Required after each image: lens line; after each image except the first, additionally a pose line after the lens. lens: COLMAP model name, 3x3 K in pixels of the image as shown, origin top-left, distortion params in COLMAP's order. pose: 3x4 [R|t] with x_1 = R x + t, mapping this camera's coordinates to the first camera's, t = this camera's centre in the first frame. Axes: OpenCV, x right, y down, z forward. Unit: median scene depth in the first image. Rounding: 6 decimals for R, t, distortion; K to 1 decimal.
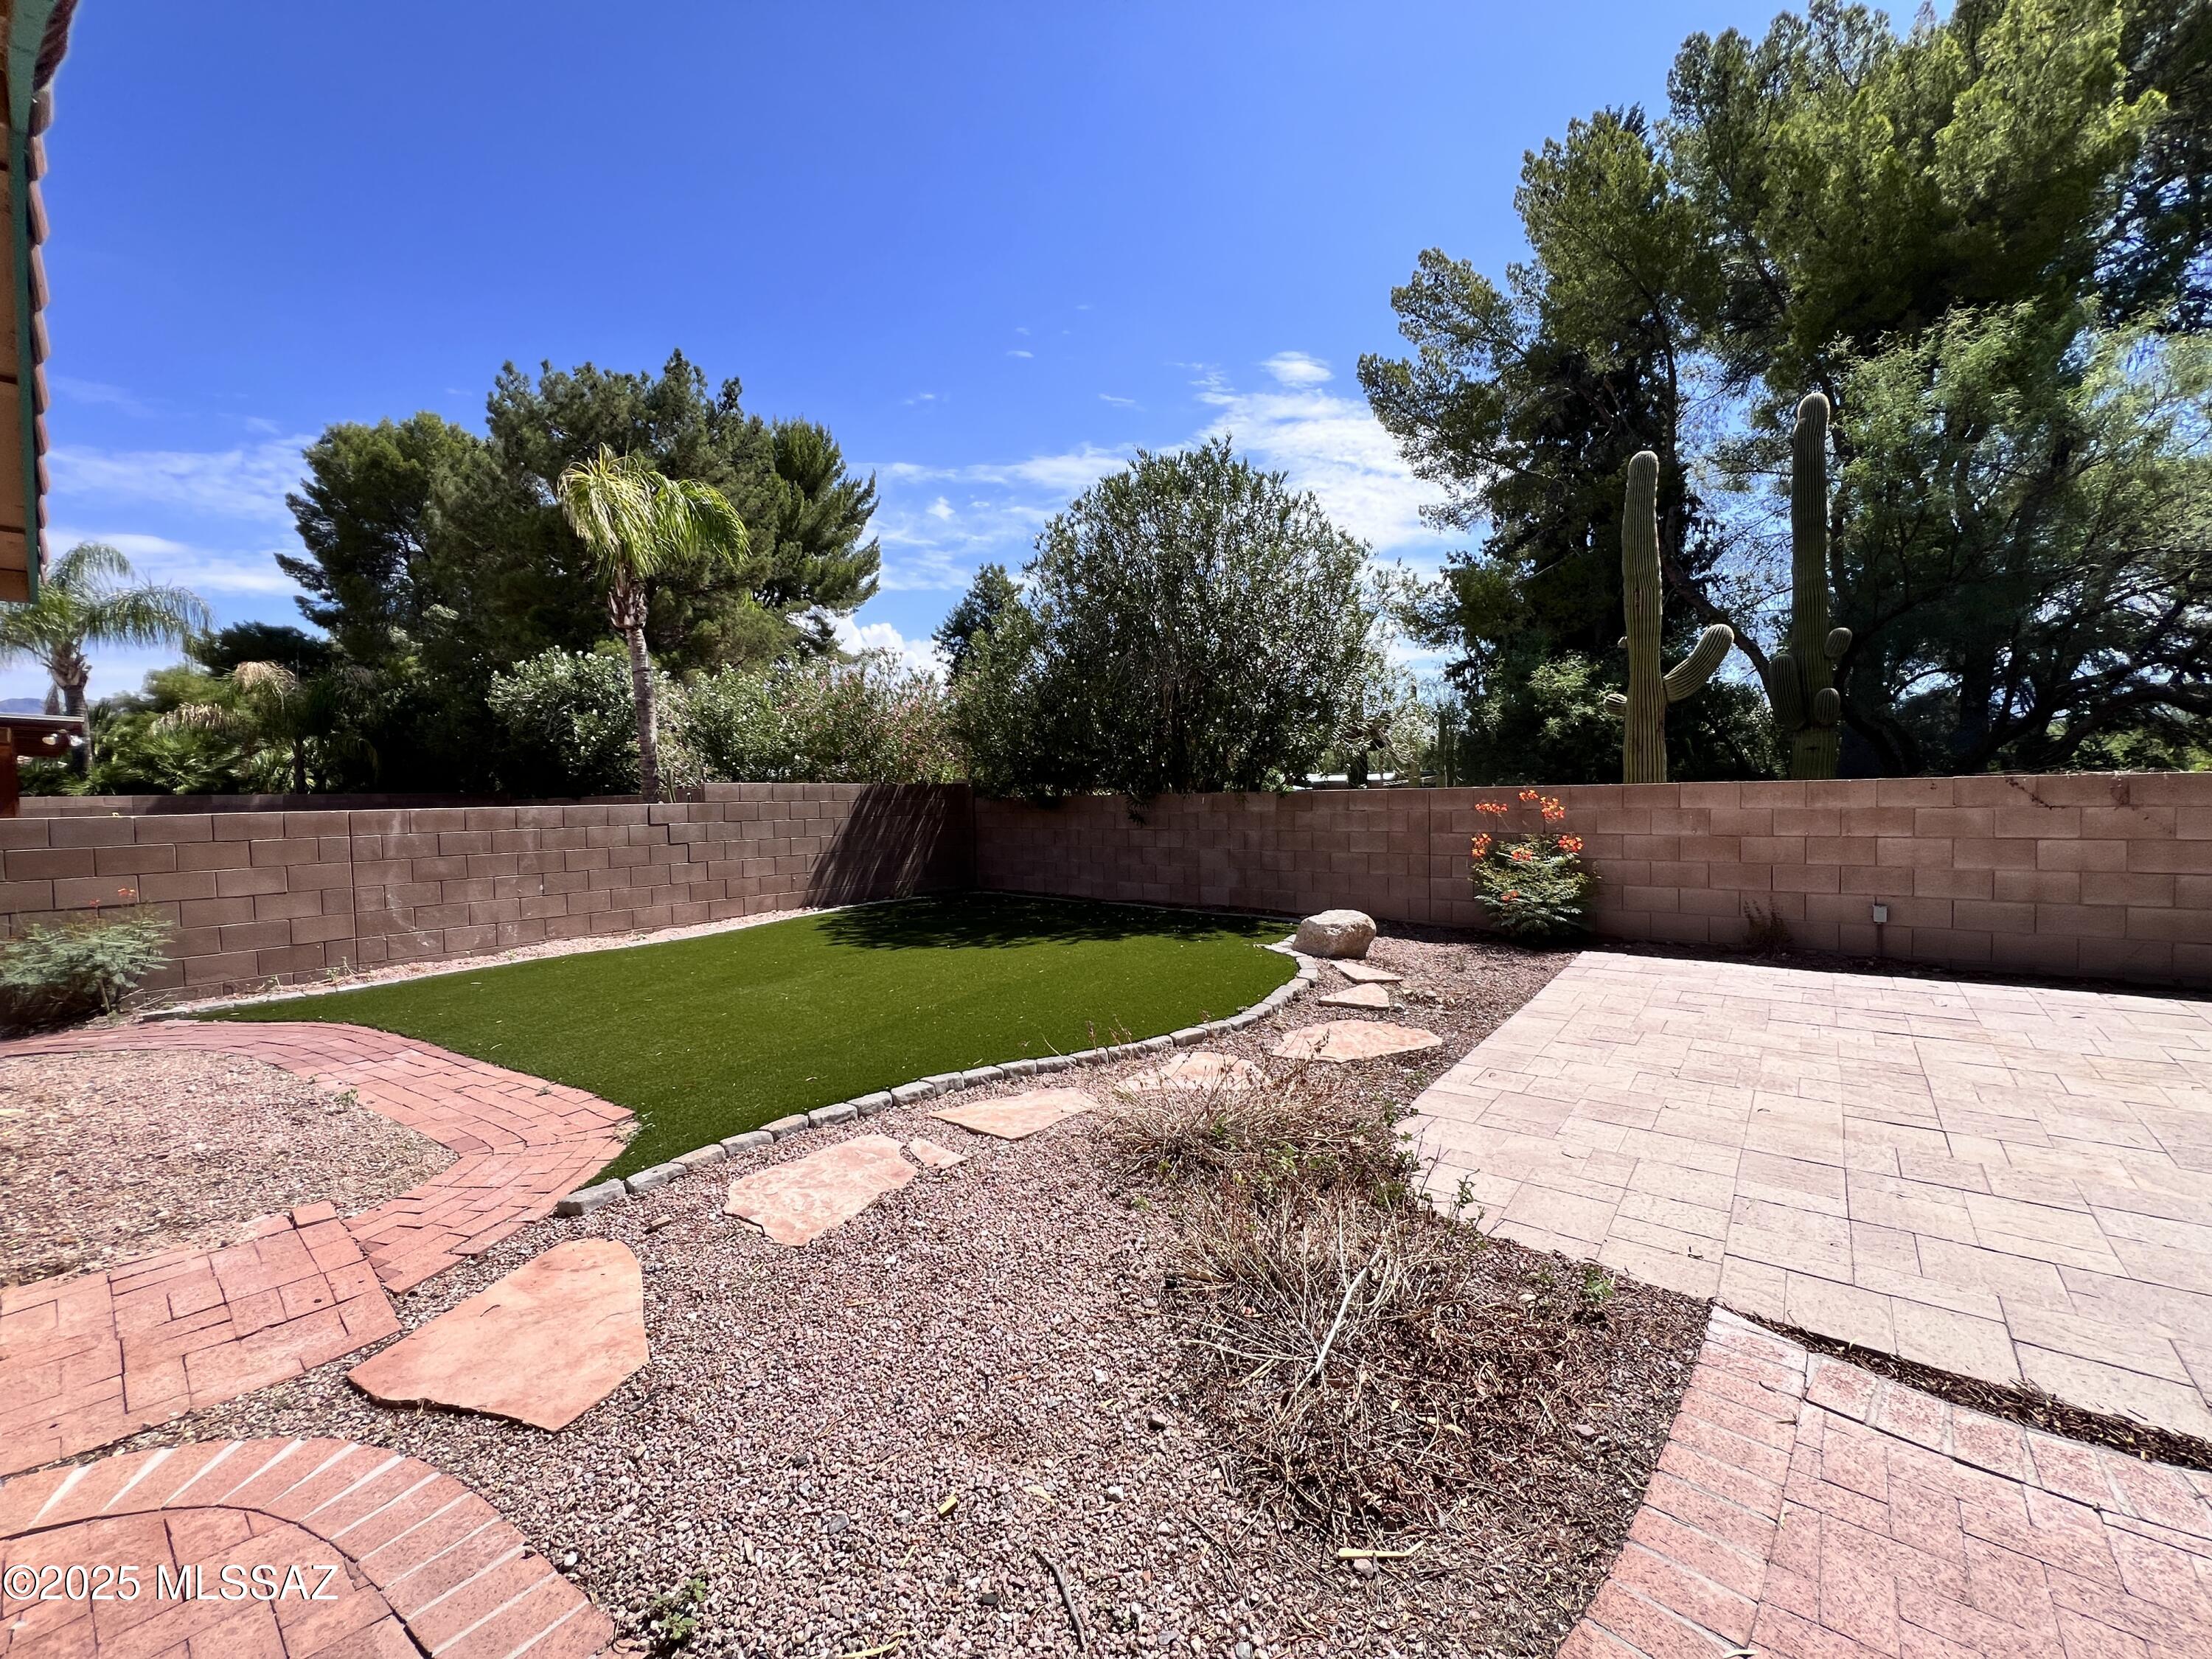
lens RADIAL K [[884.8, 0, 1103.9], [0, 884.8, 826.7], [0, 0, 1]] dist [-0.001623, 0.000498]
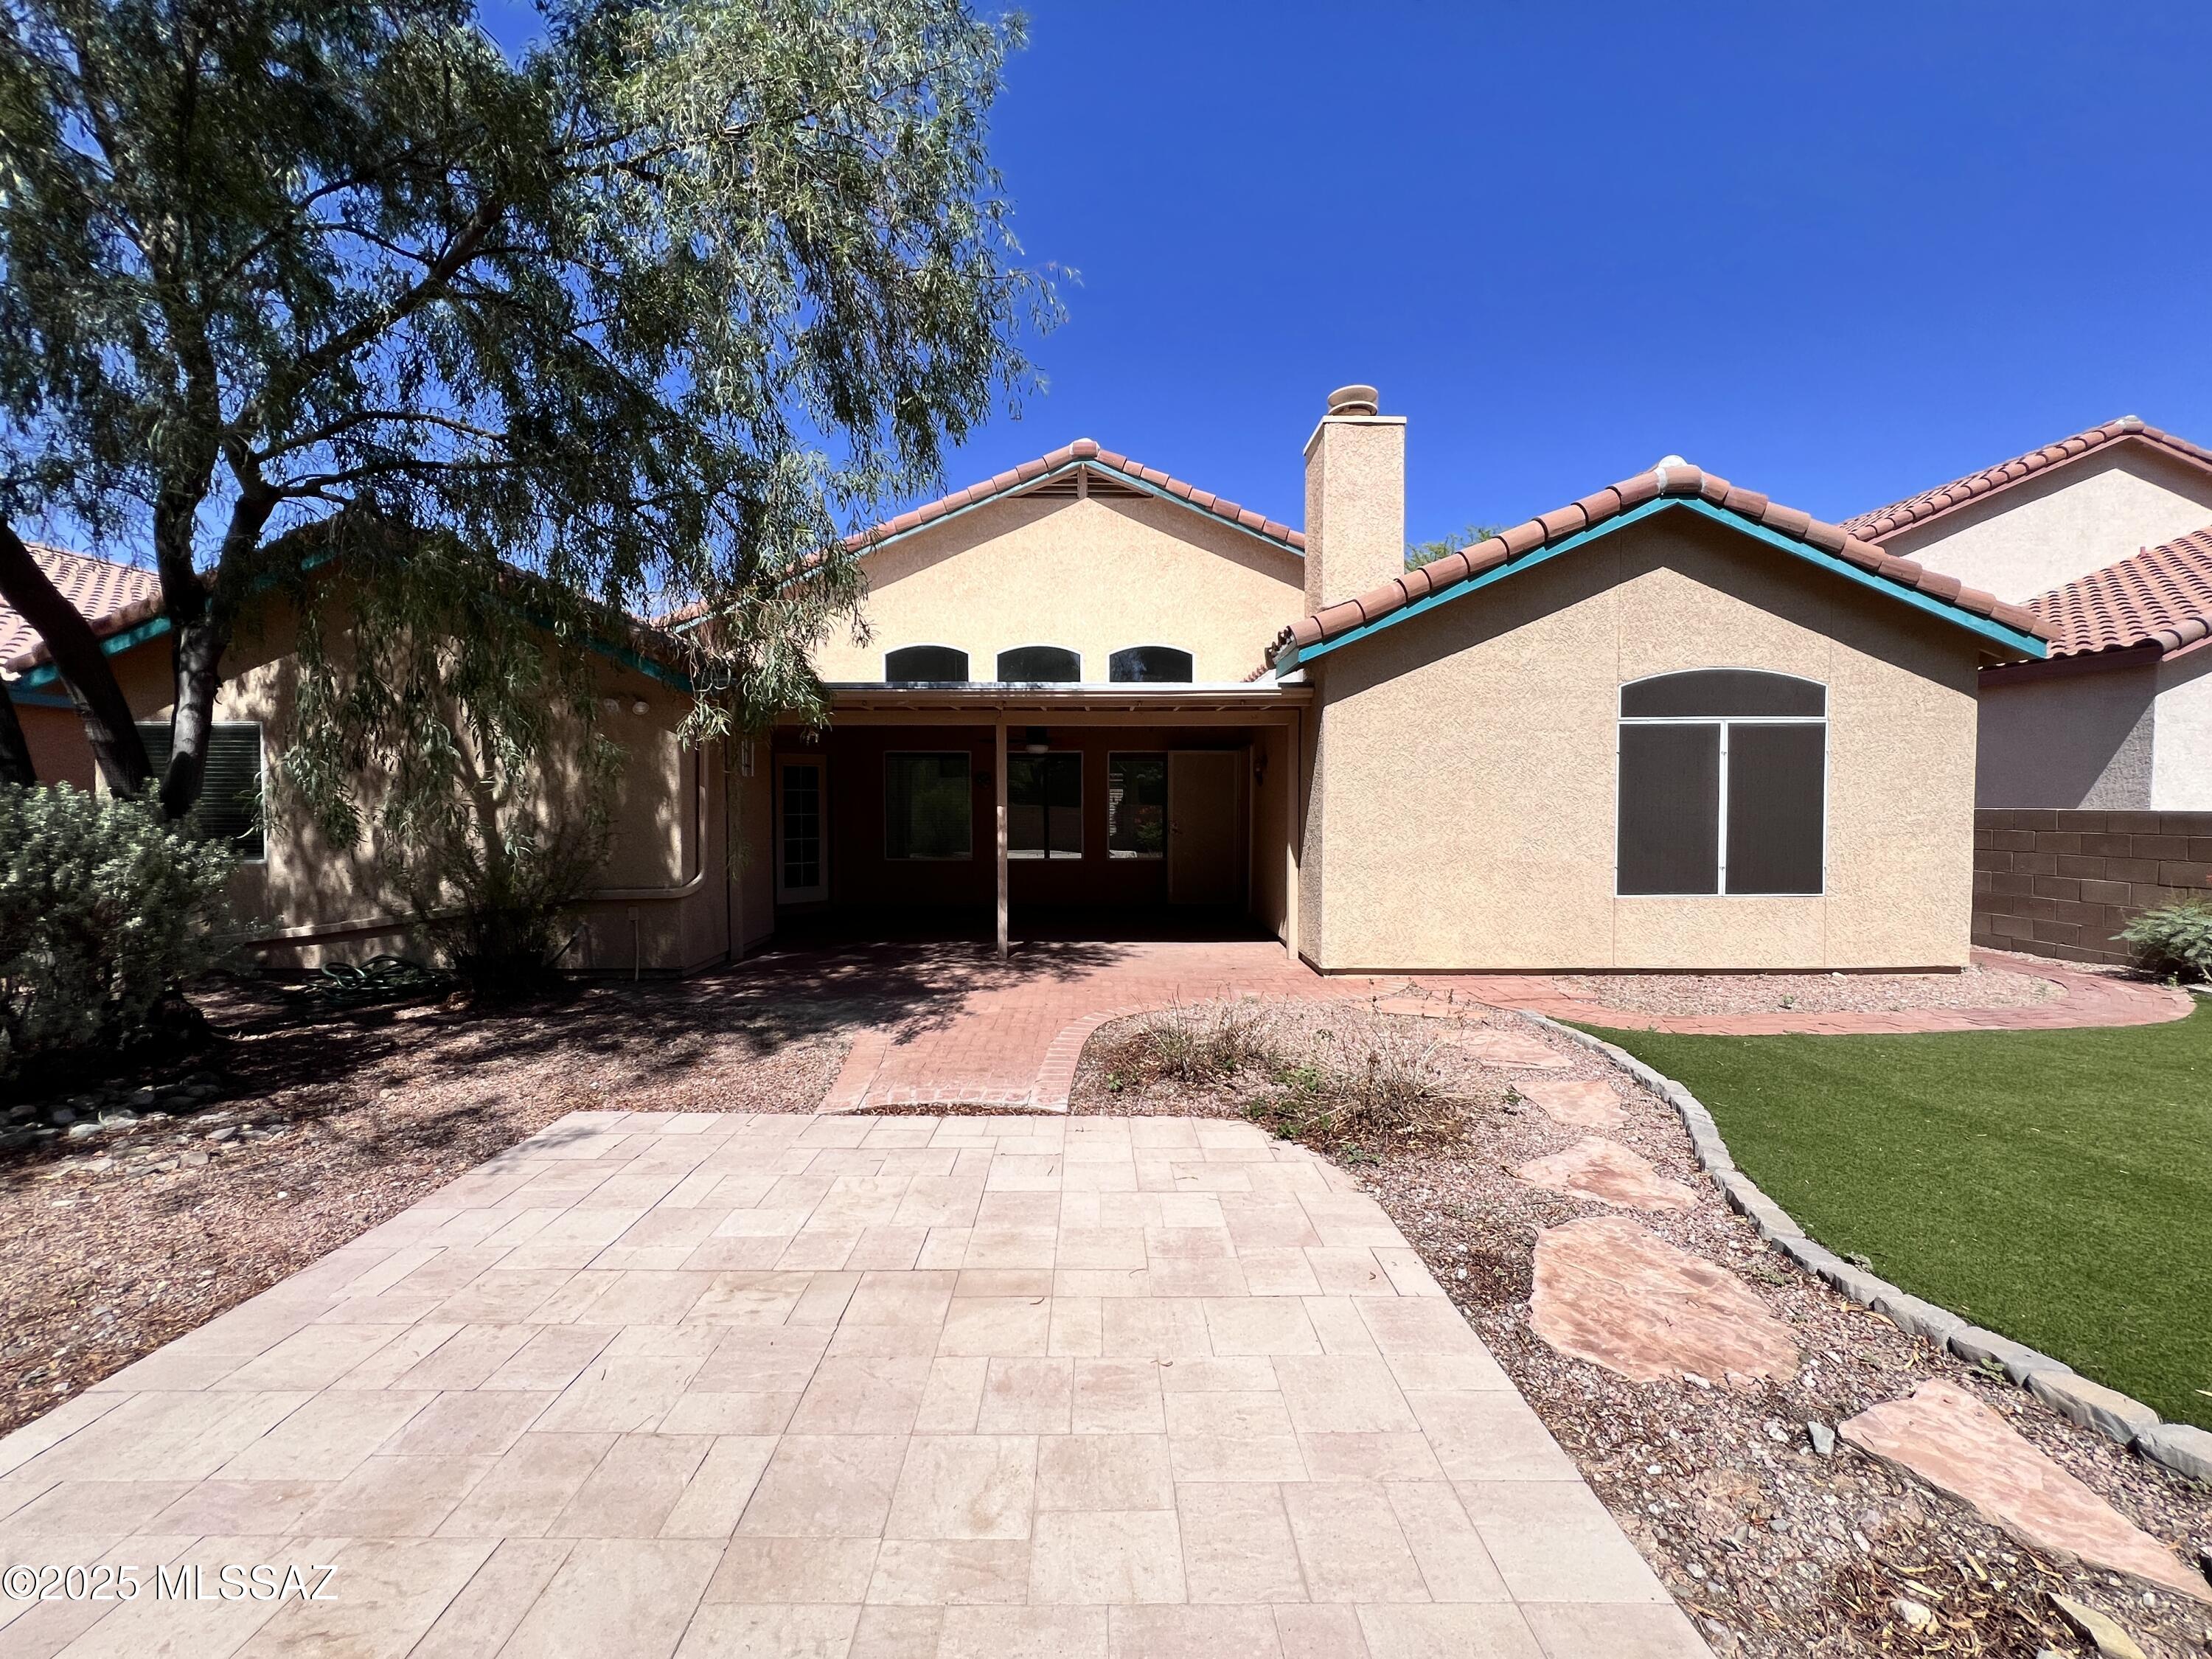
lens RADIAL K [[885.6, 0, 1097.0], [0, 885.6, 827.1], [0, 0, 1]] dist [-0.001213, 0.000182]
pose [[-0.772399, 0.044248, -0.633594, 0.439286], [-0.004622, 0.997152, 0.075272, -0.043302], [0.635120, 0.061069, -0.769995, 0.597667]]
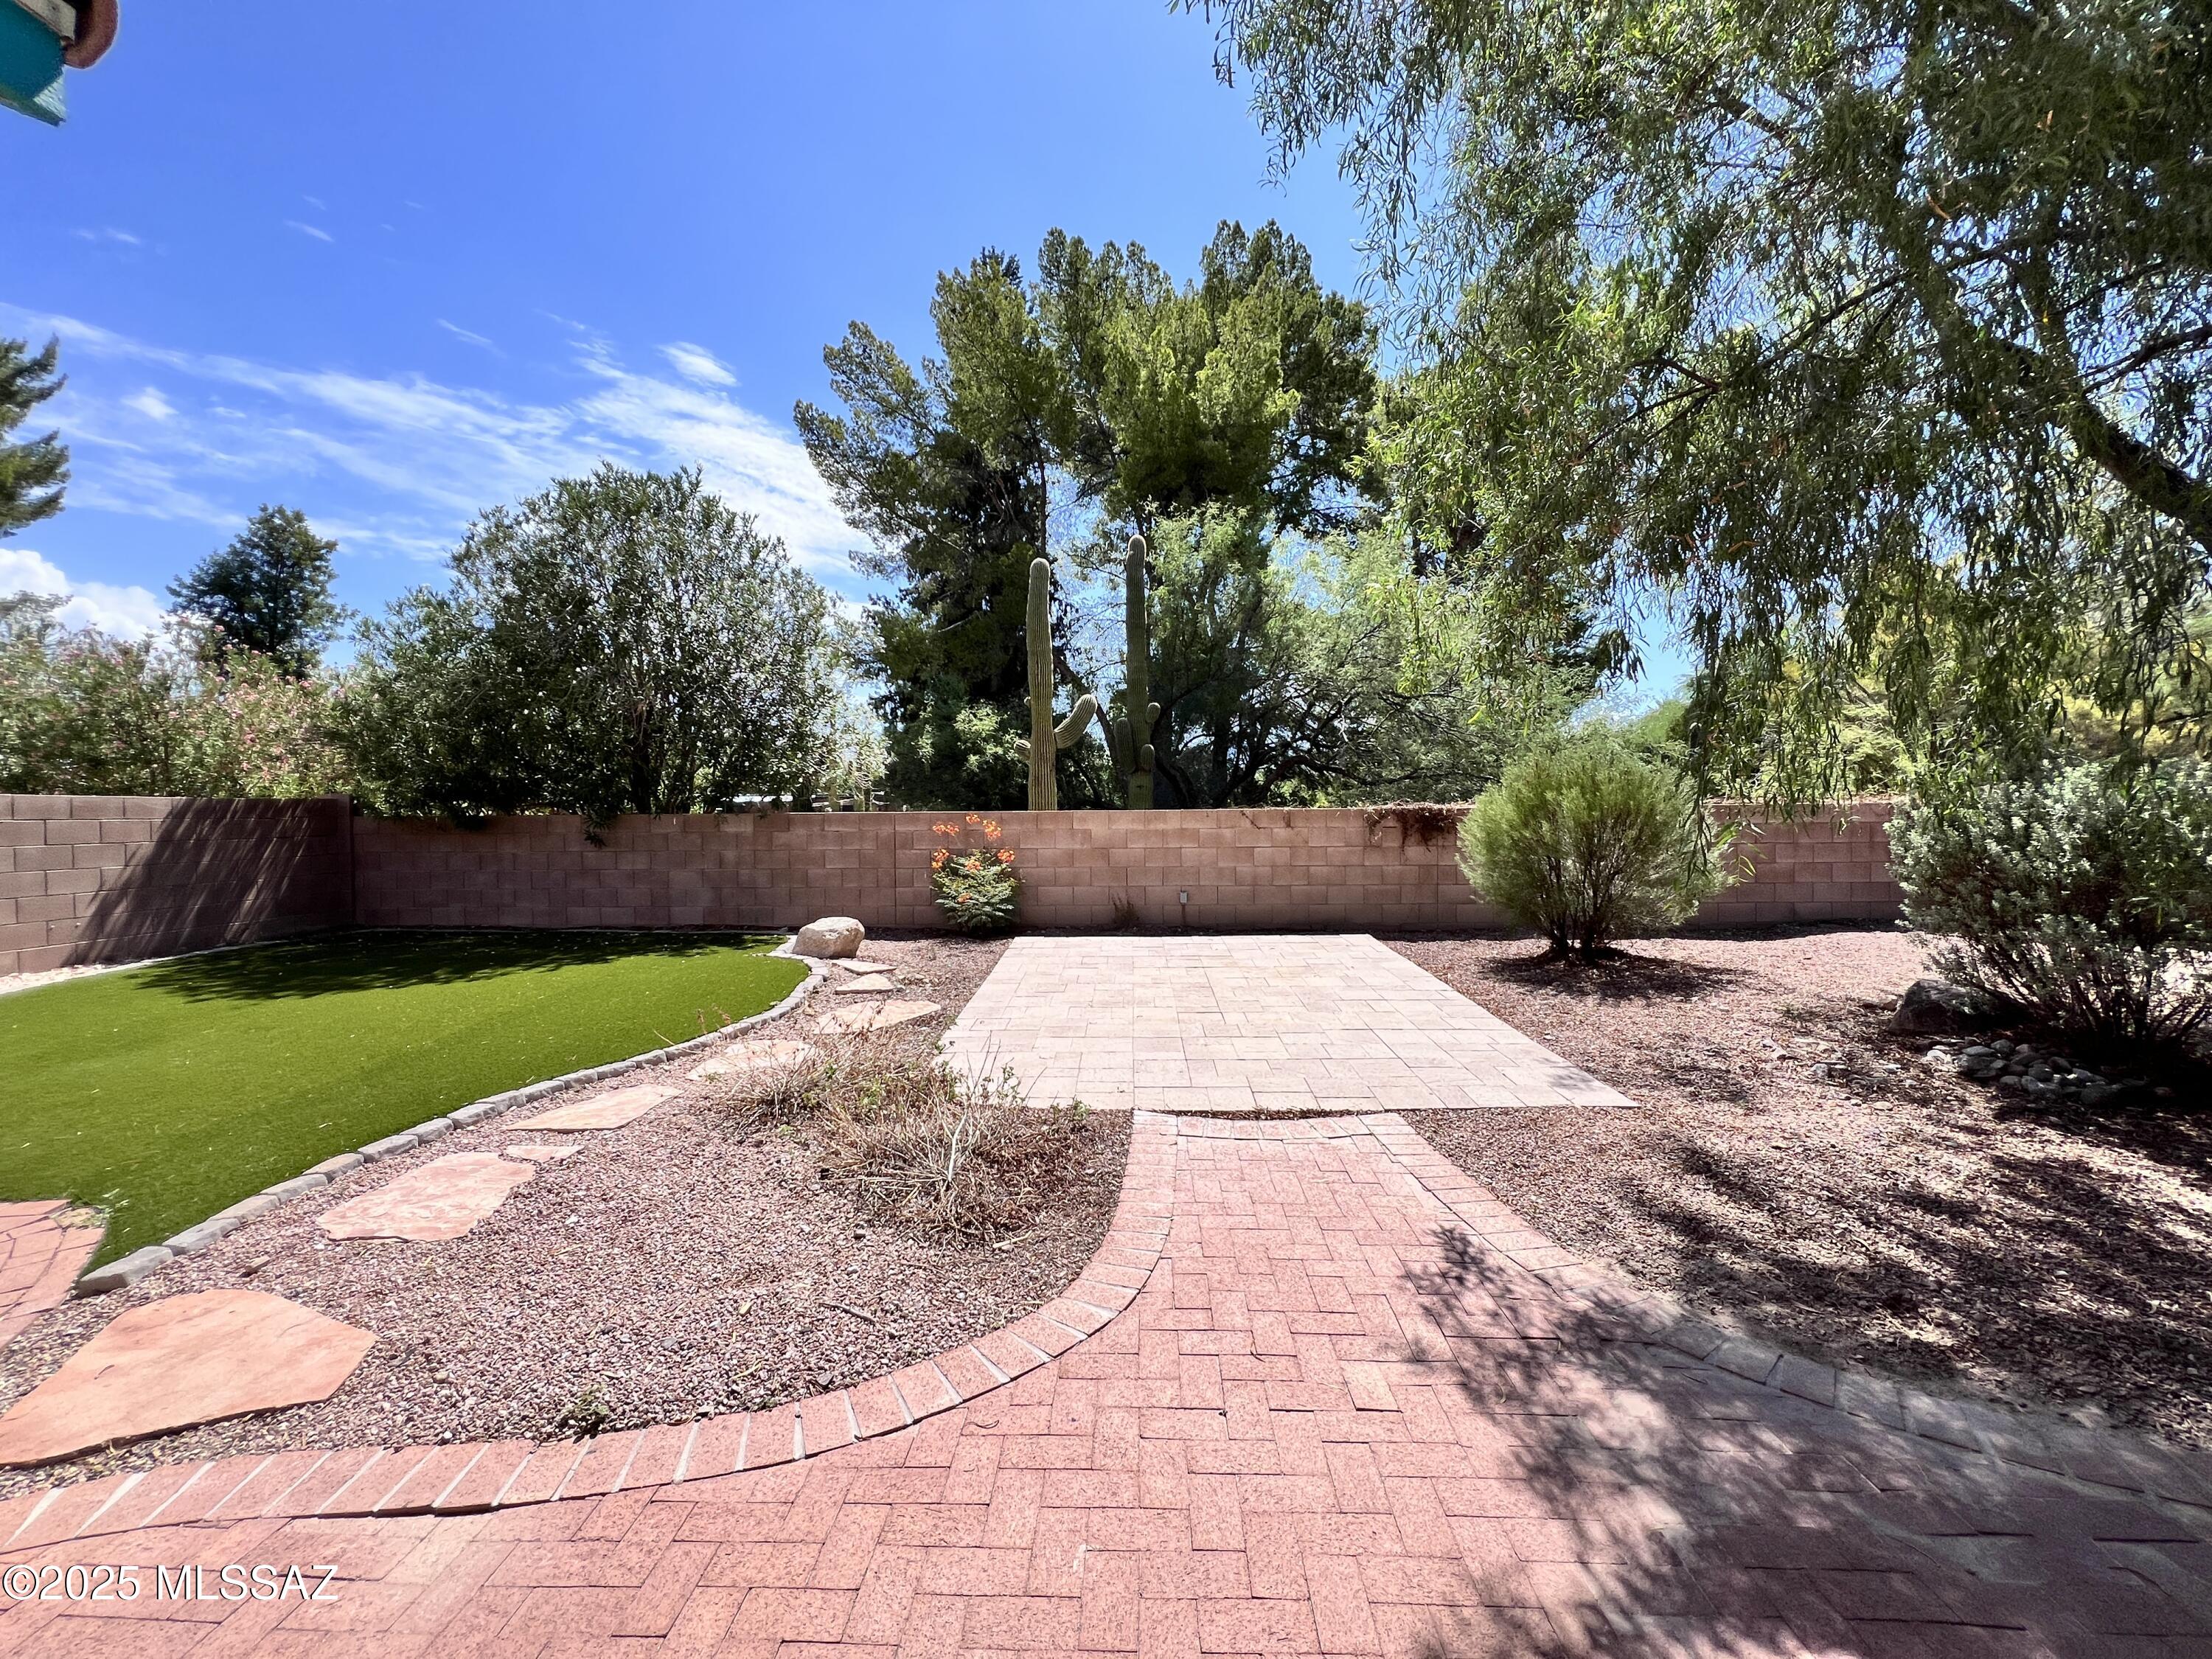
lens RADIAL K [[885.6, 0, 1097.0], [0, 885.6, 827.1], [0, 0, 1]] dist [-0.001213, 0.000182]
pose [[0.801737, 0.000846, 0.597676, -0.106707], [0.013256, 0.999728, -0.019197, 0.002398], [-0.597530, 0.023314, 0.801508, -0.096565]]
